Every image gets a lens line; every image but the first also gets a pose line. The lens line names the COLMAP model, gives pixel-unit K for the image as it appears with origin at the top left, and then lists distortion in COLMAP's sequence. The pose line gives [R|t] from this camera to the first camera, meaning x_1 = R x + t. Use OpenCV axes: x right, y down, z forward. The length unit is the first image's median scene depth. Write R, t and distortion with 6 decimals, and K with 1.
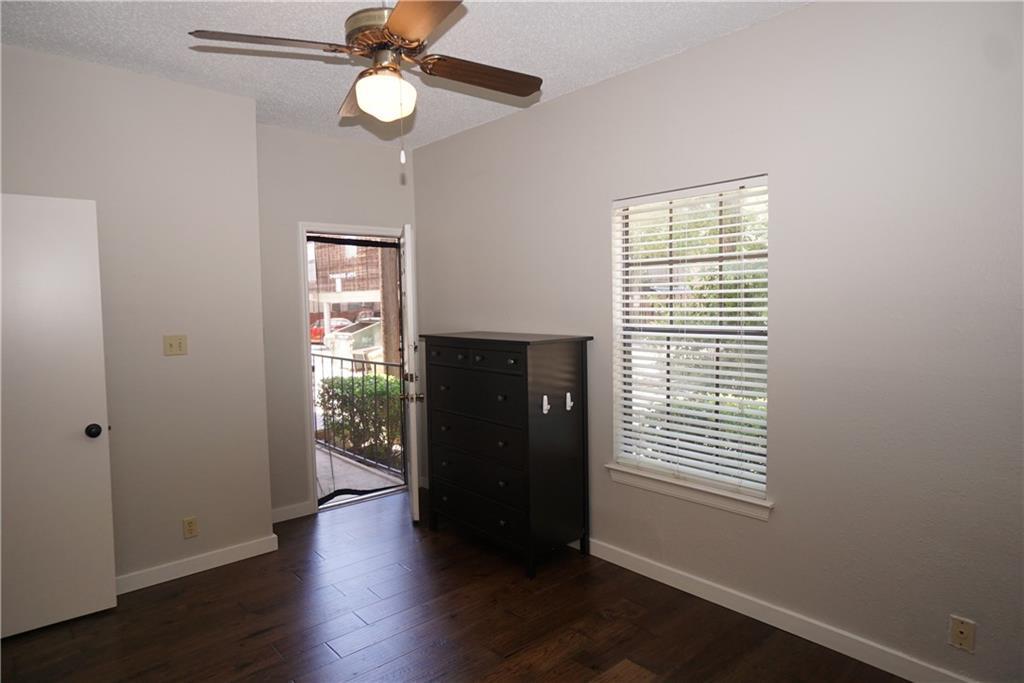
lens RADIAL K [[609.9, 0, 509.4], [0, 609.9, 335.5], [0, 0, 1]] dist [-0.018909, 0.024090]
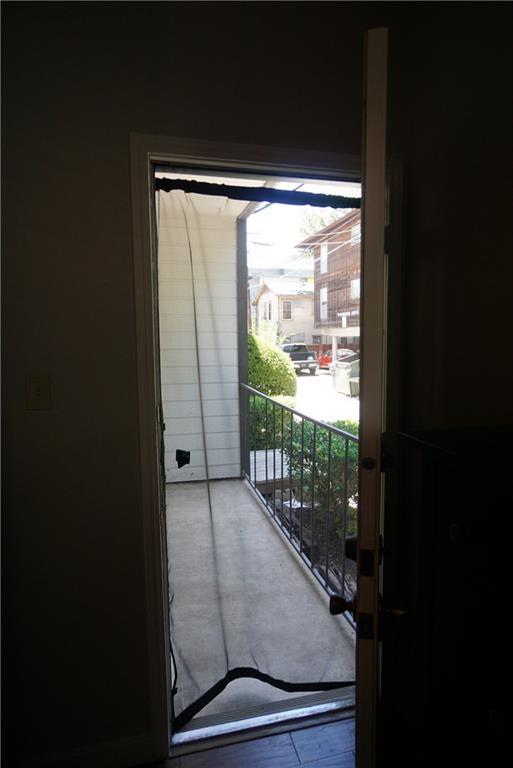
lens RADIAL K [[457.4, 0, 256.5], [0, 457.4, 384.0], [0, 0, 1]] dist [-0.018909, 0.024090]
pose [[0.888867, 0.061724, -0.453988, -0.015583], [-0.040052, 0.997558, 0.057210, -0.004377], [0.456410, -0.032668, 0.889169, 0.107880]]
